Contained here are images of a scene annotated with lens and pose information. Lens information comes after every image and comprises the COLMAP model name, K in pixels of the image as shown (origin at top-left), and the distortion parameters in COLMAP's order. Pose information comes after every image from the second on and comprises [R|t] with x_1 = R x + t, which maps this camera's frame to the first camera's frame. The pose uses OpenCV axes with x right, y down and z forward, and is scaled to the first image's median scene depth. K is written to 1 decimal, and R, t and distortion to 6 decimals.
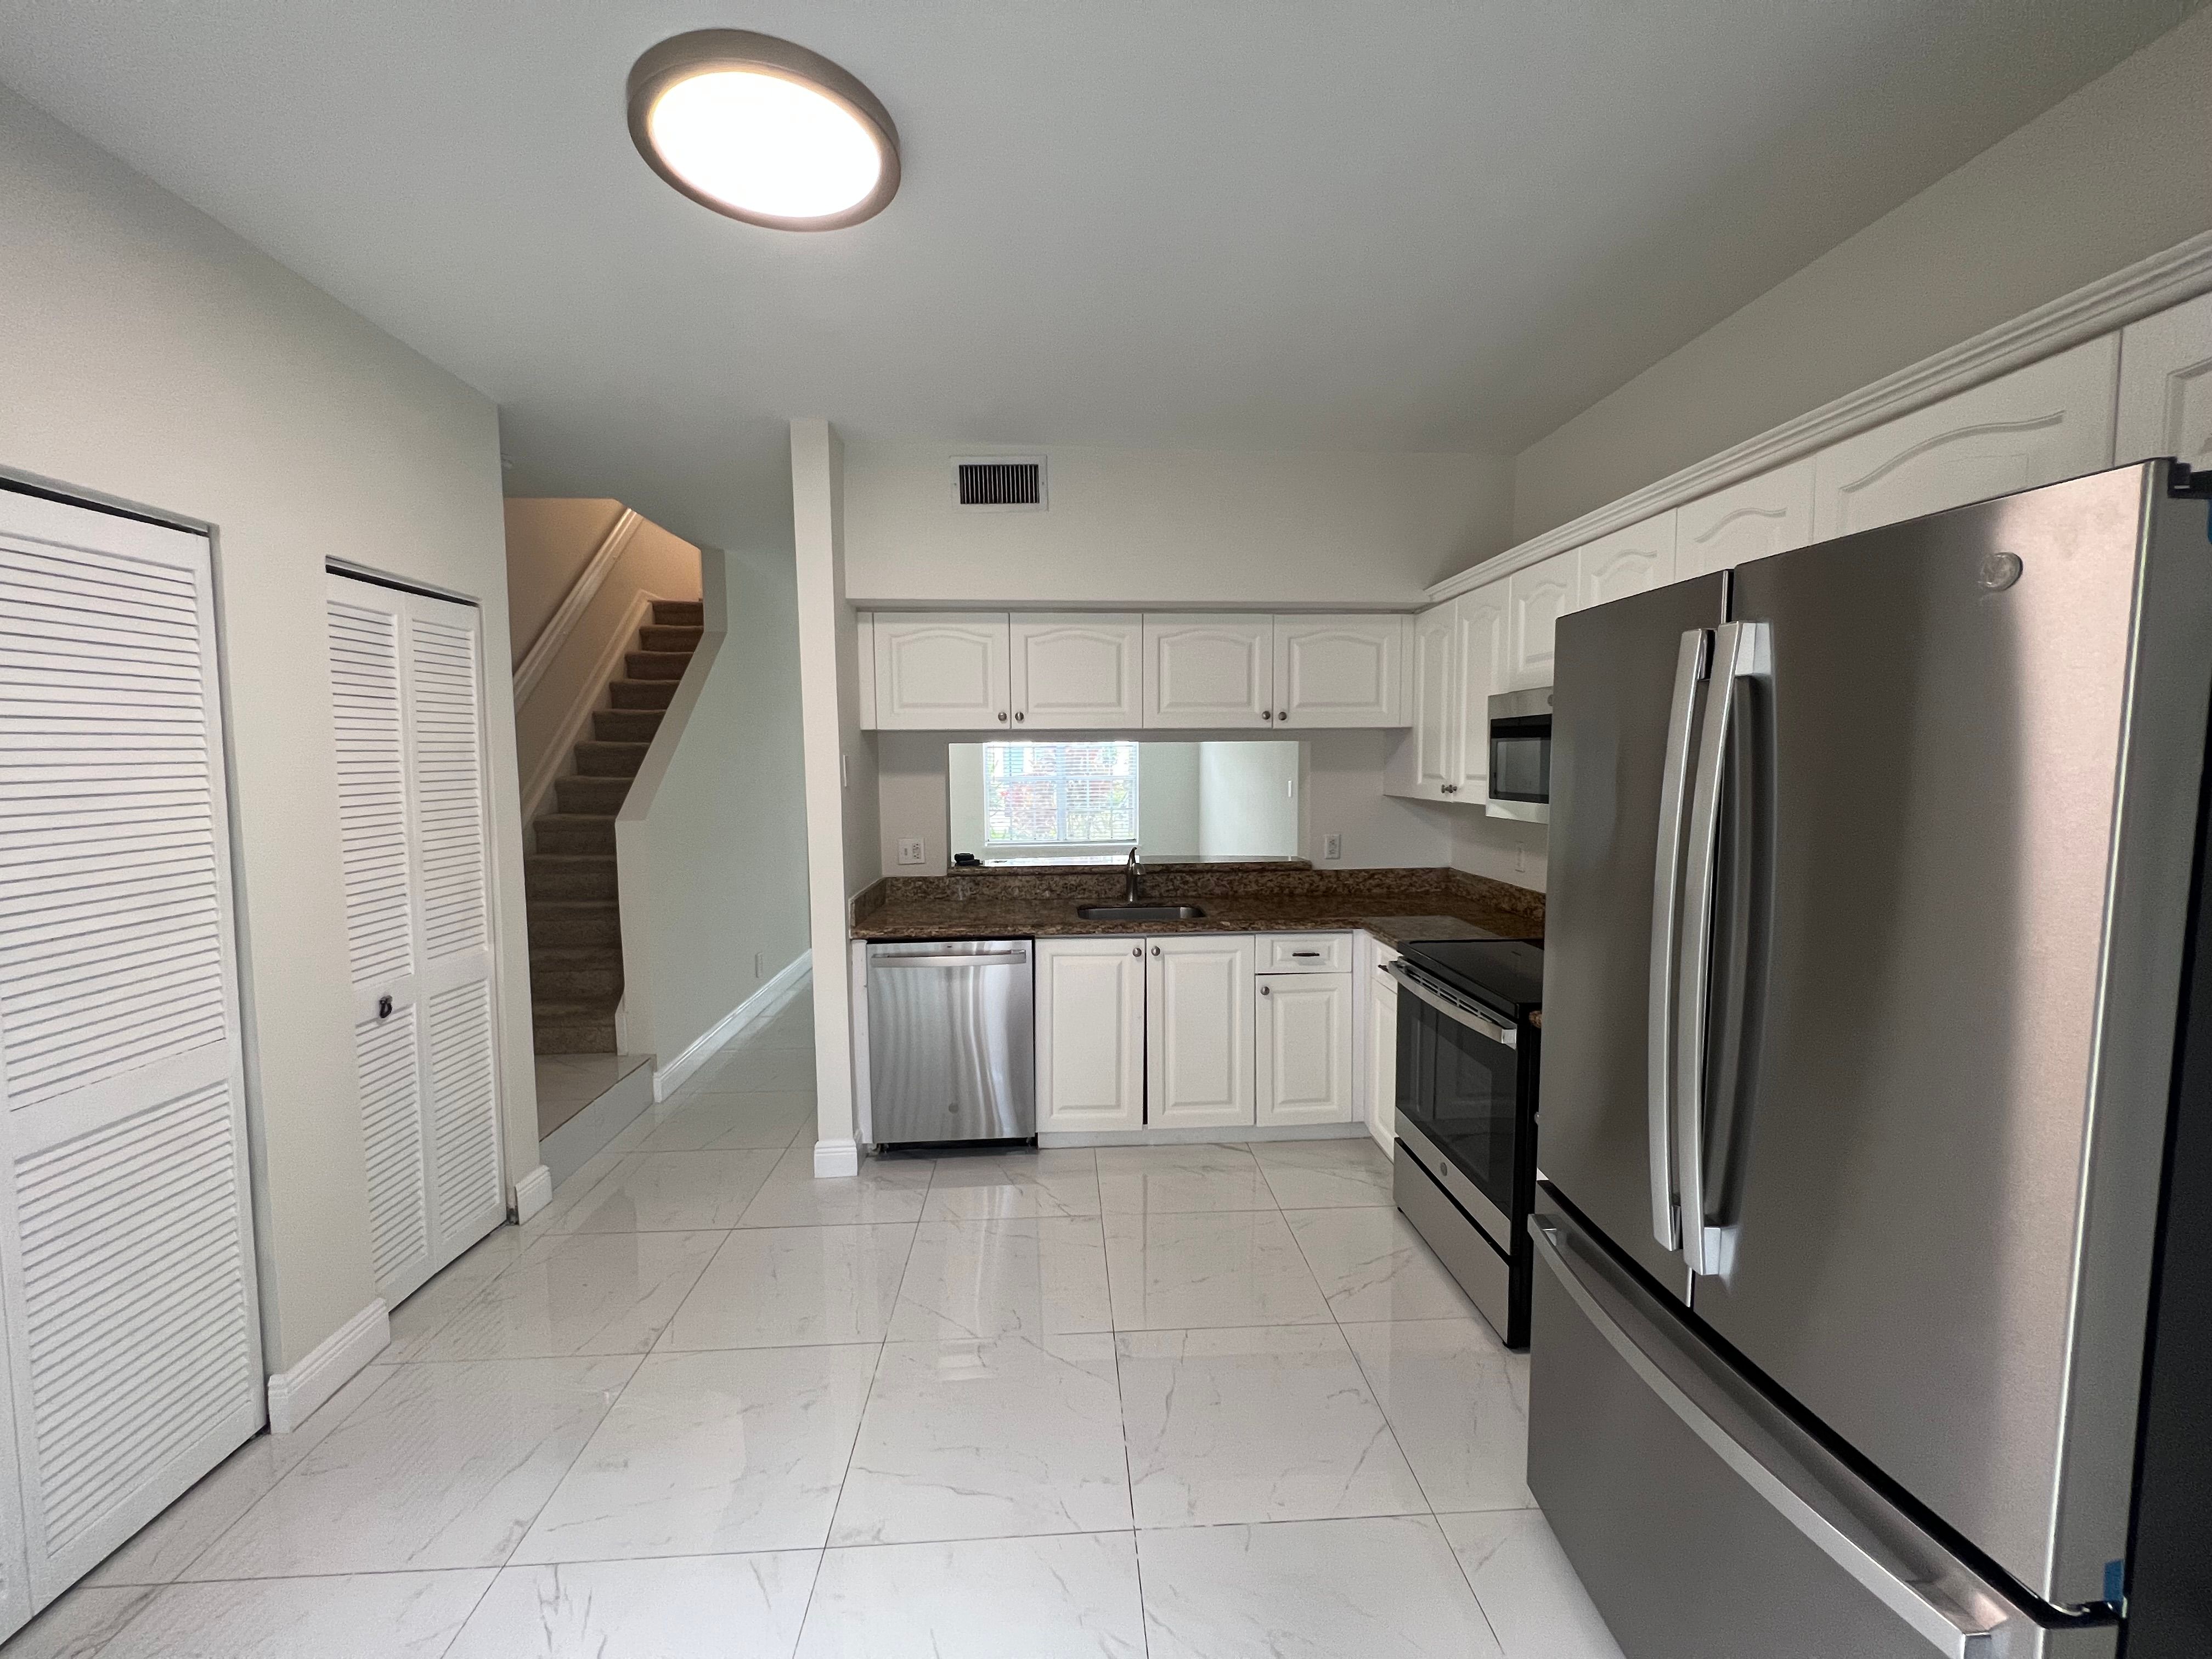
lens RADIAL K [[892.9, 0, 1106.0], [0, 892.9, 829.5], [0, 0, 1]] dist [0.000011, 0.000050]
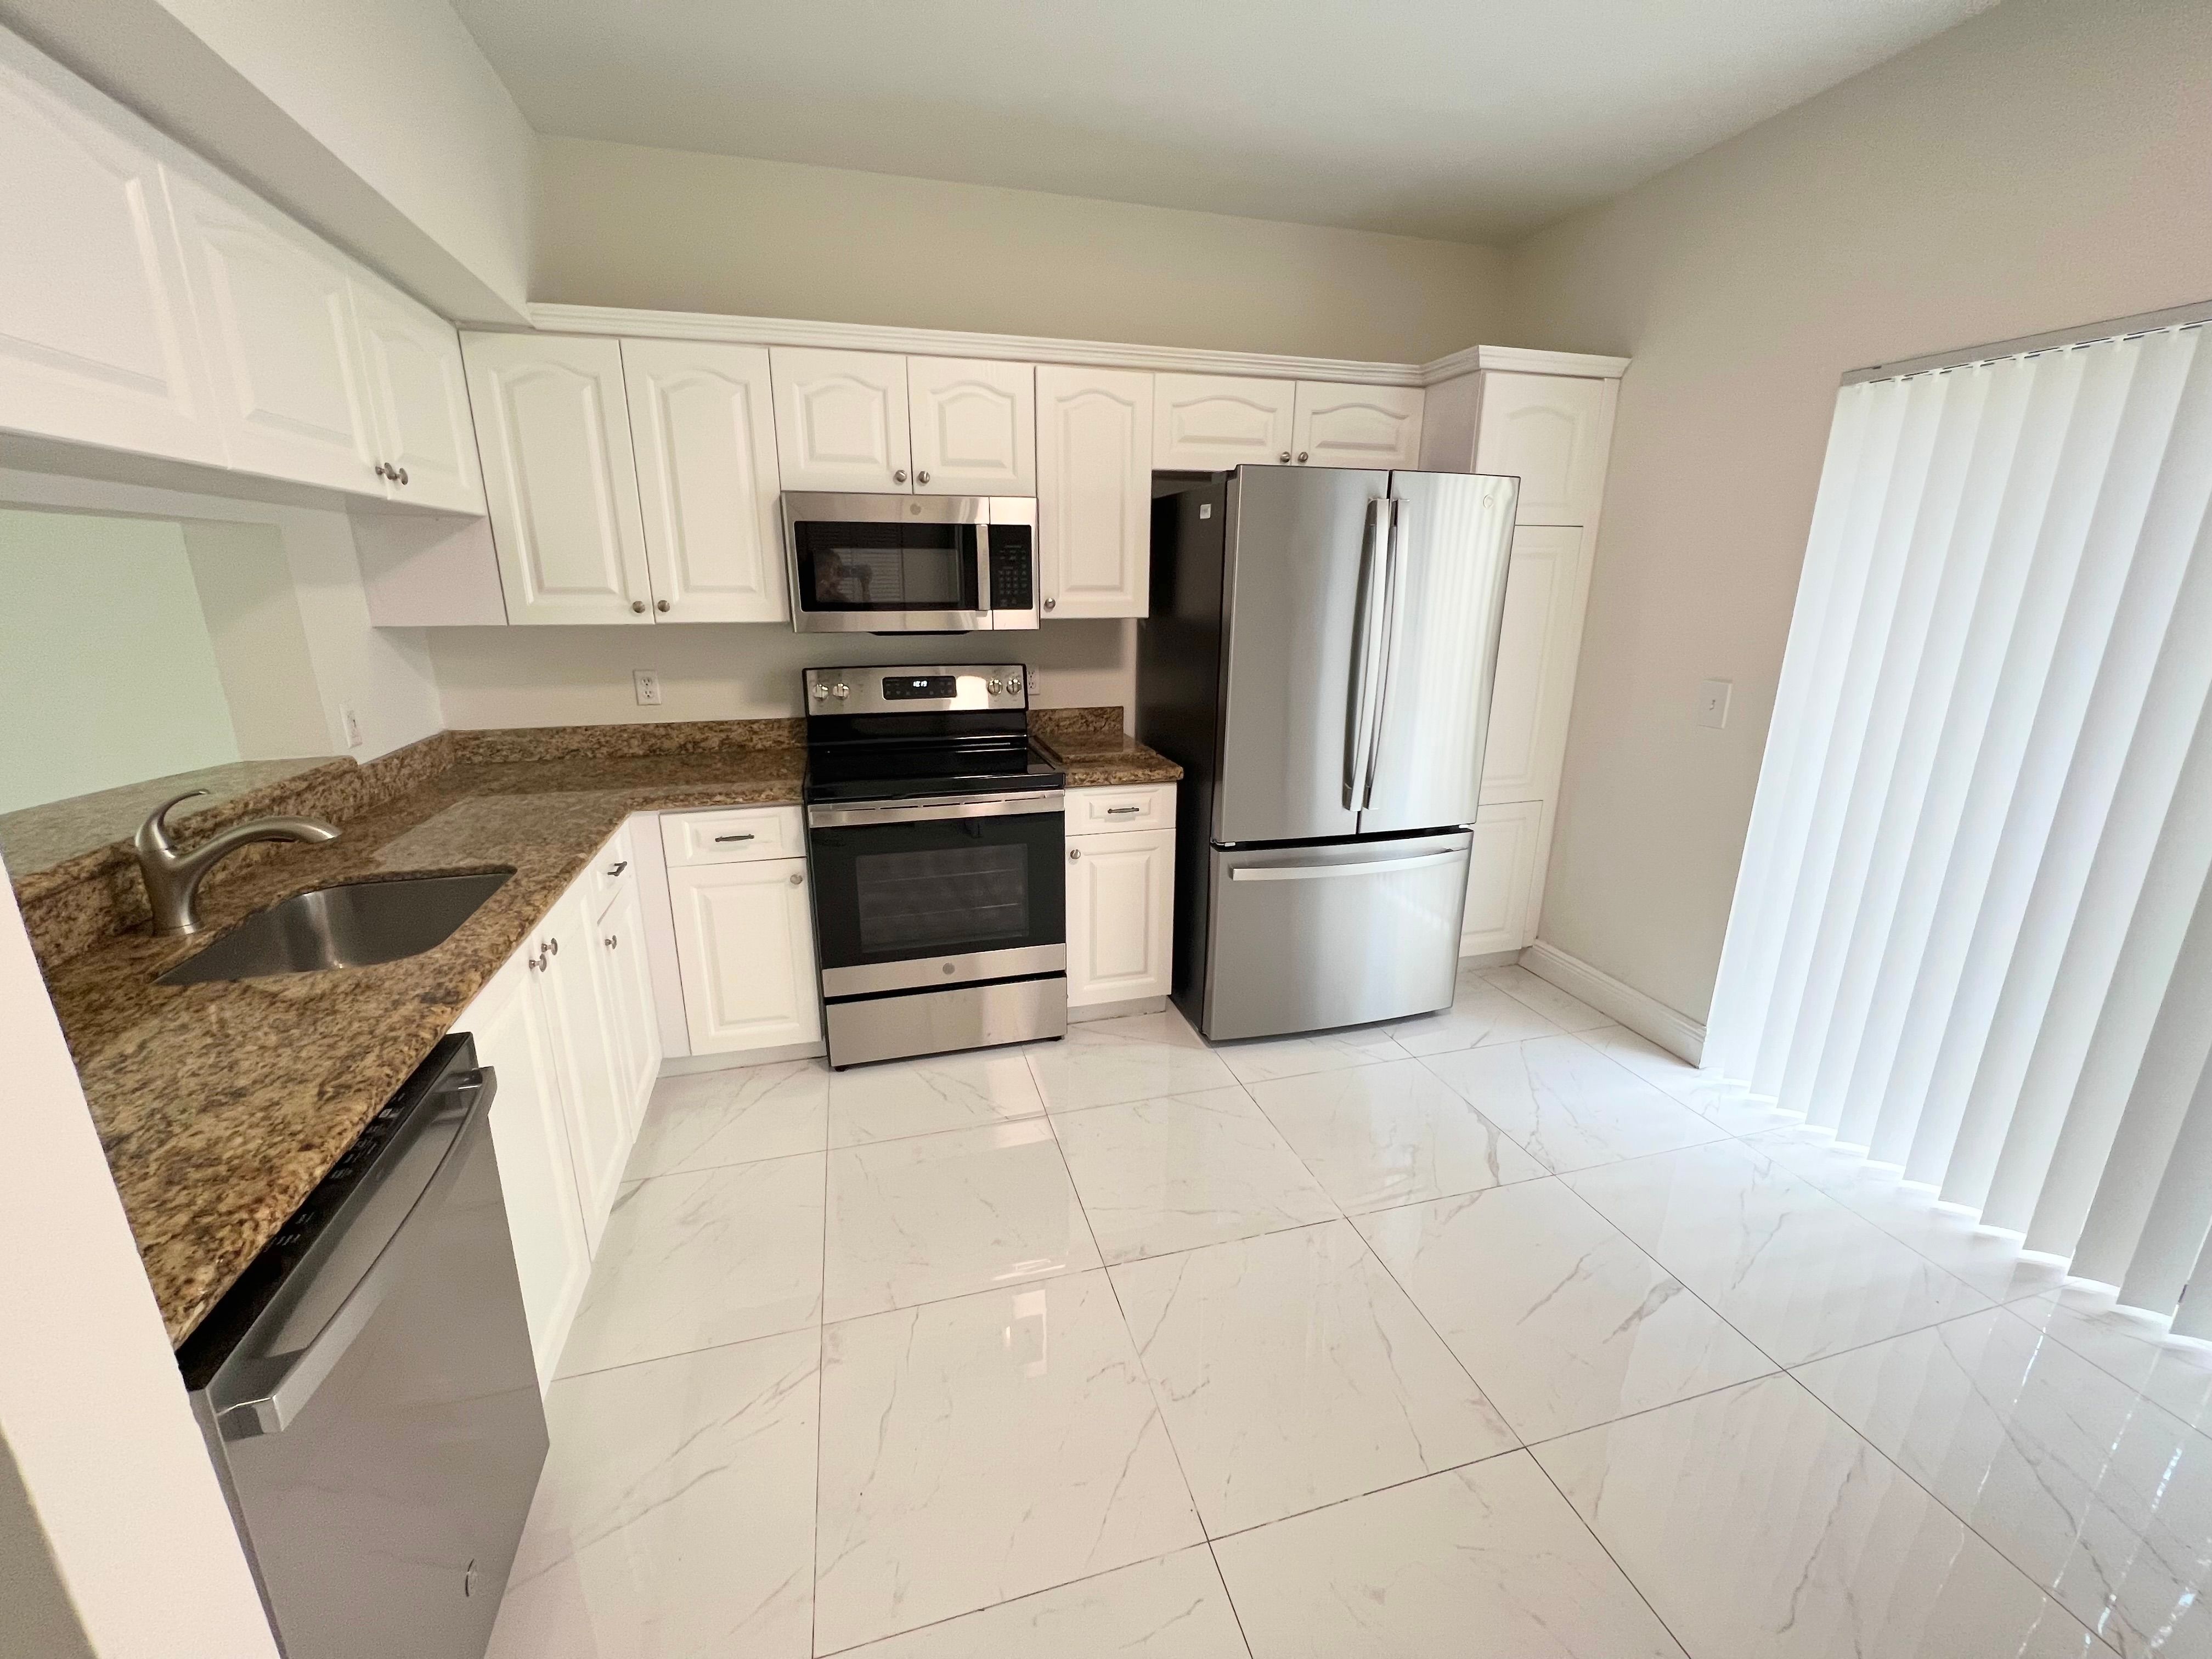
lens RADIAL K [[892.9, 0, 1106.0], [0, 892.9, 829.5], [0, 0, 1]] dist [0.000011, 0.000050]
pose [[-0.220586, -0.276288, 0.935418, -0.473928], [0.068552, 0.952278, 0.297434, -0.065339], [-0.972956, 0.129735, -0.191119, 0.785839]]
